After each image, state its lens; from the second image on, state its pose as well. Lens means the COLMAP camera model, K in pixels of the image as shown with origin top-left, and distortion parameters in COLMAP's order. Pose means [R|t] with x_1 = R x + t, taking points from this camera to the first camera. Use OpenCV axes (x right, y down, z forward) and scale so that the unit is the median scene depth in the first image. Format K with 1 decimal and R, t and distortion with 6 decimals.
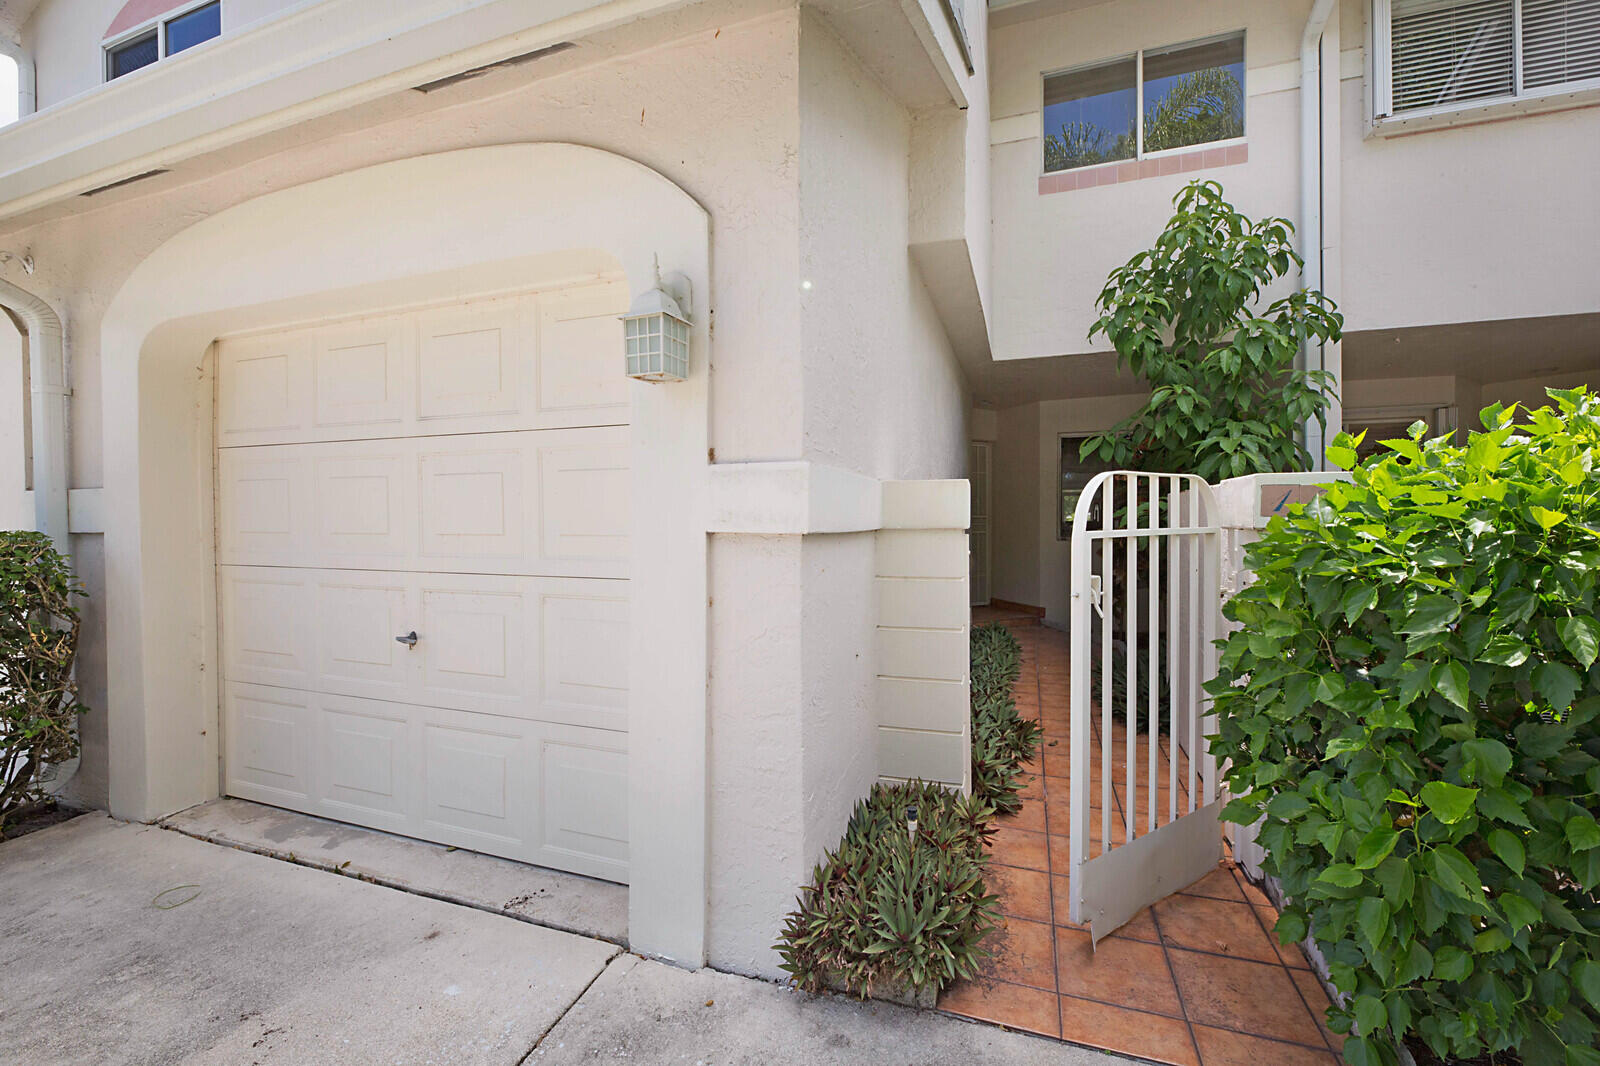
lens RADIAL K [[645.6, 0, 801.2], [0, 645.6, 532.2], [0, 0, 1]] dist [0.001759, -0.003583]
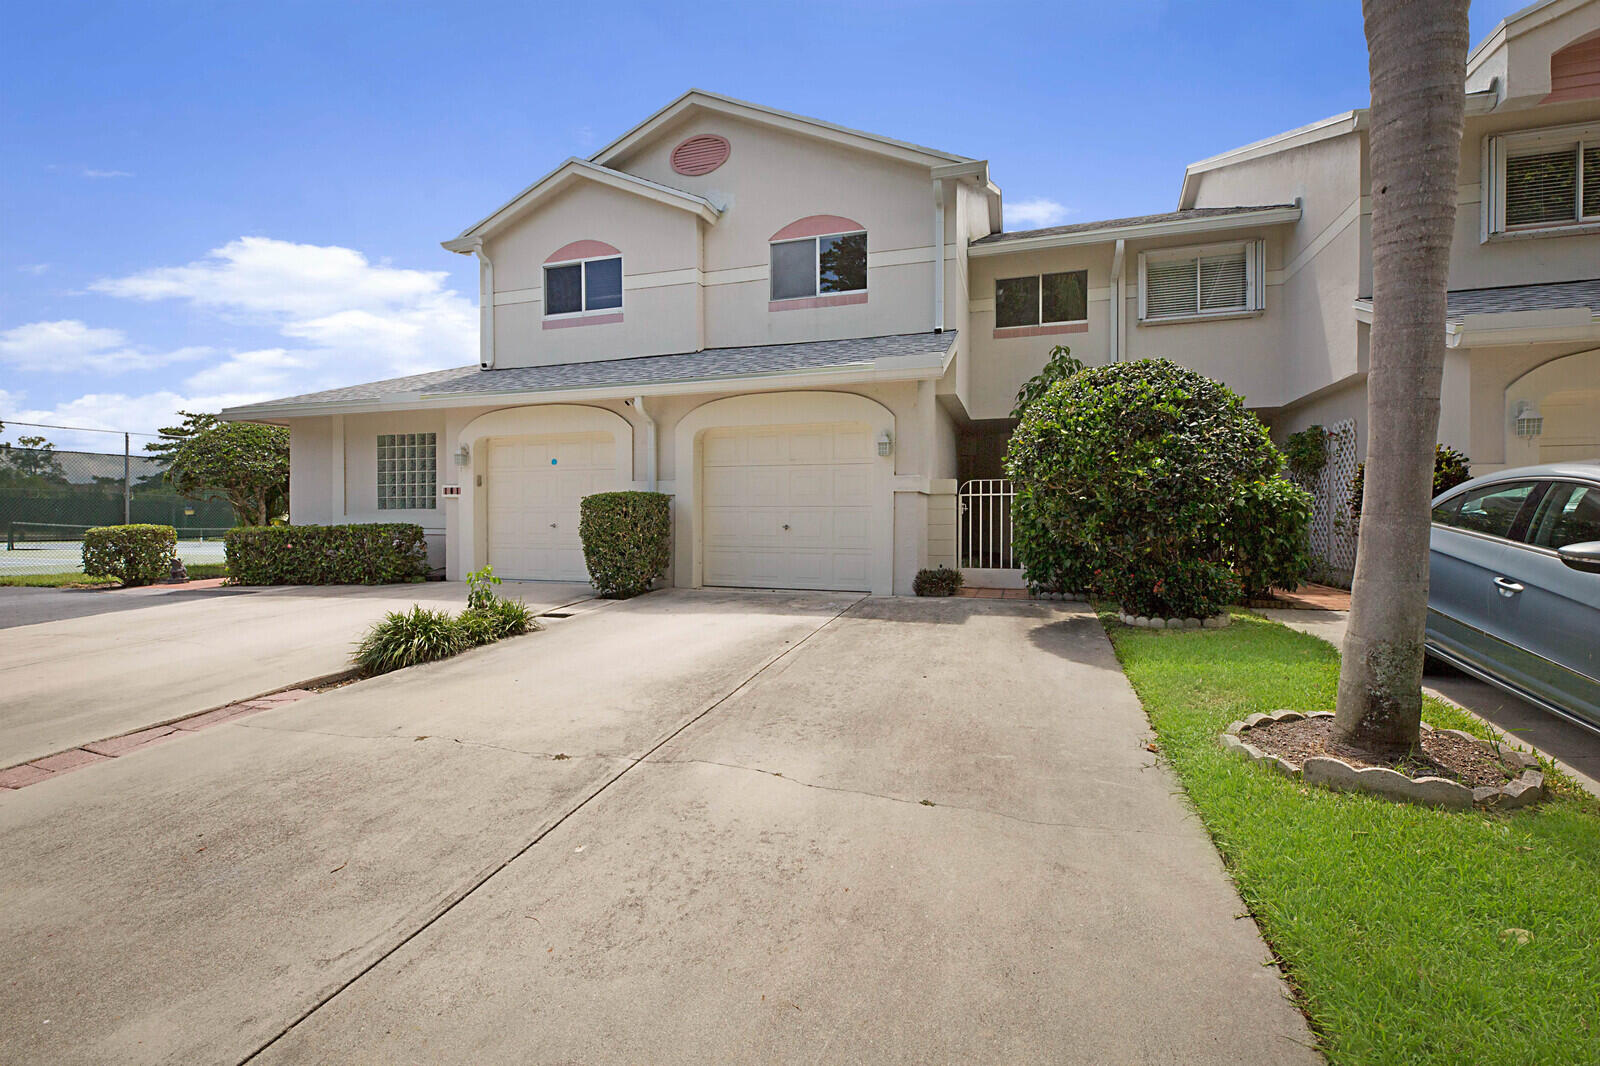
lens RADIAL K [[718.2, 0, 798.8], [0, 718.2, 527.9], [0, 0, 1]] dist [0.000913, -0.002380]
pose [[0.999657, 0.004182, 0.025836, -0.349337], [-0.003978, 0.999961, -0.007933, 0.109264], [-0.025868, 0.007827, 0.999635, -1.443377]]
